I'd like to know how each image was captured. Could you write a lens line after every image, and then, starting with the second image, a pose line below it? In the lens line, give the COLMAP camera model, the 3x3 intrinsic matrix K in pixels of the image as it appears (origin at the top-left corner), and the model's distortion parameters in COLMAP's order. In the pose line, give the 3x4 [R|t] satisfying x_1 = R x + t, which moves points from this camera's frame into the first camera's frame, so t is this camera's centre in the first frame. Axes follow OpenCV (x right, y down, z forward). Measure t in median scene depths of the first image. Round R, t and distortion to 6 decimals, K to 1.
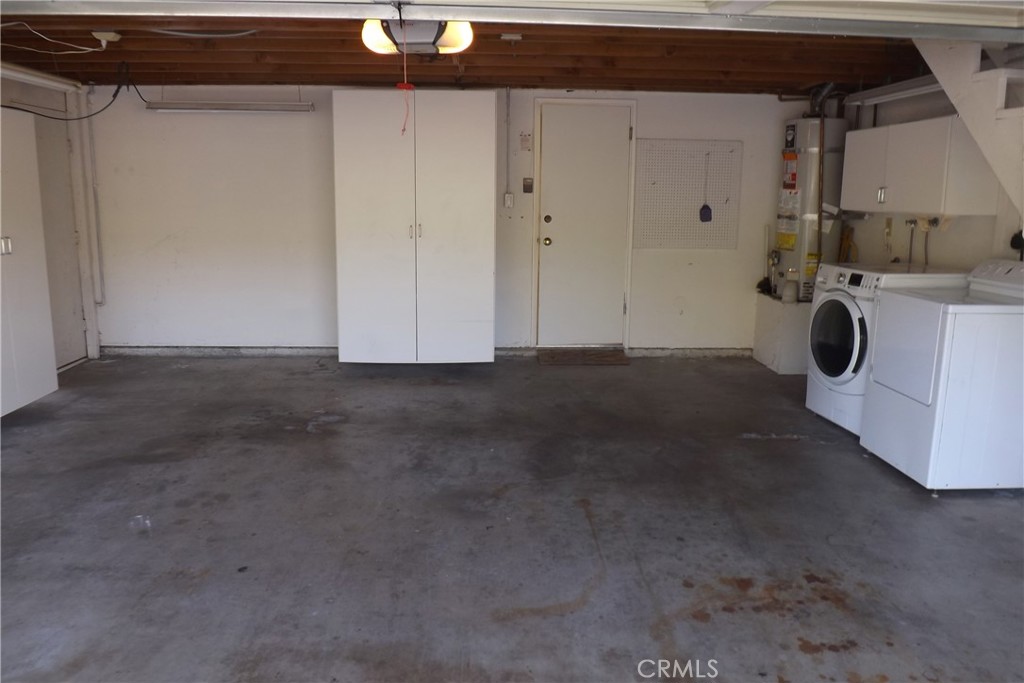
lens RADIAL K [[733.8, 0, 512.5], [0, 733.8, 344.7], [0, 0, 1]] dist [-0.070207, 0.019288]
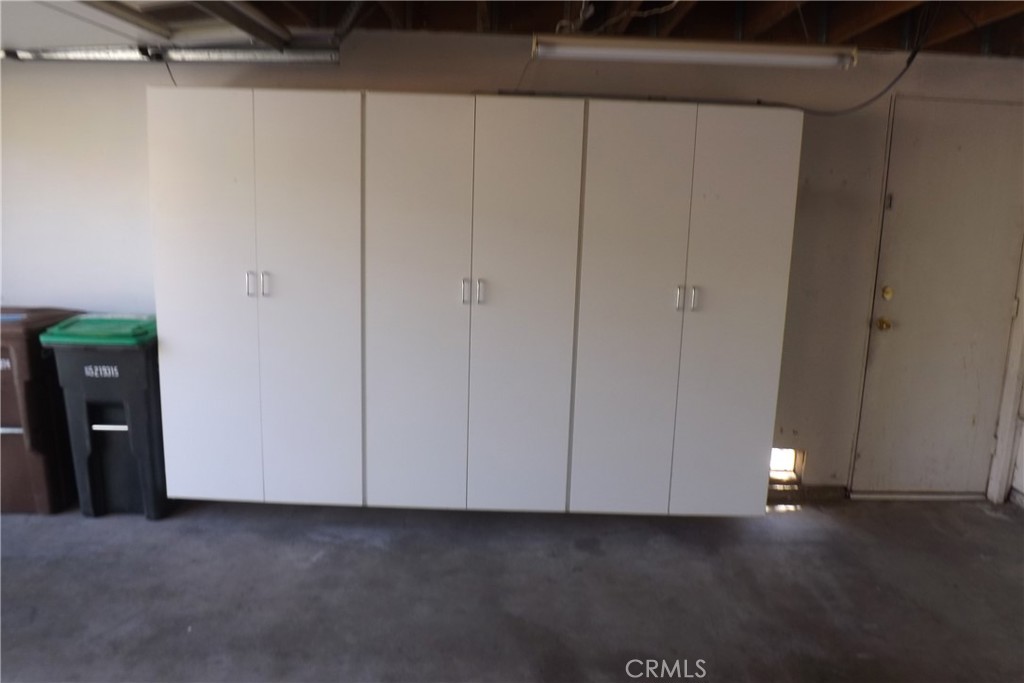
lens RADIAL K [[733.8, 0, 522.0], [0, 733.8, 336.1], [0, 0, 1]] dist [-0.070207, 0.019288]
pose [[-0.056729, 0.173334, -0.983228, 0.004737], [-0.231189, 0.955766, 0.181831, -0.022769], [0.971253, 0.237627, -0.014147, 0.095120]]
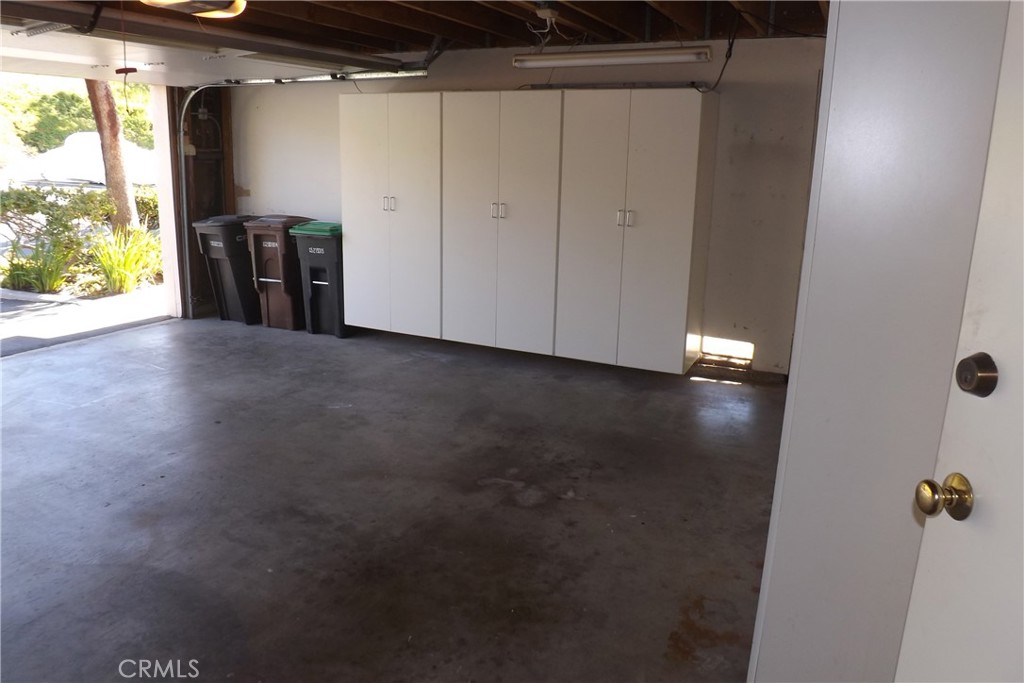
lens RADIAL K [[733.8, 0, 511.2], [0, 733.8, 339.1], [0, 0, 1]] dist [-0.070207, 0.019288]
pose [[-0.493581, 0.191002, -0.848467, 0.042131], [-0.198067, 0.925262, 0.323512, -0.033706], [0.846845, 0.327733, -0.418860, 0.154933]]
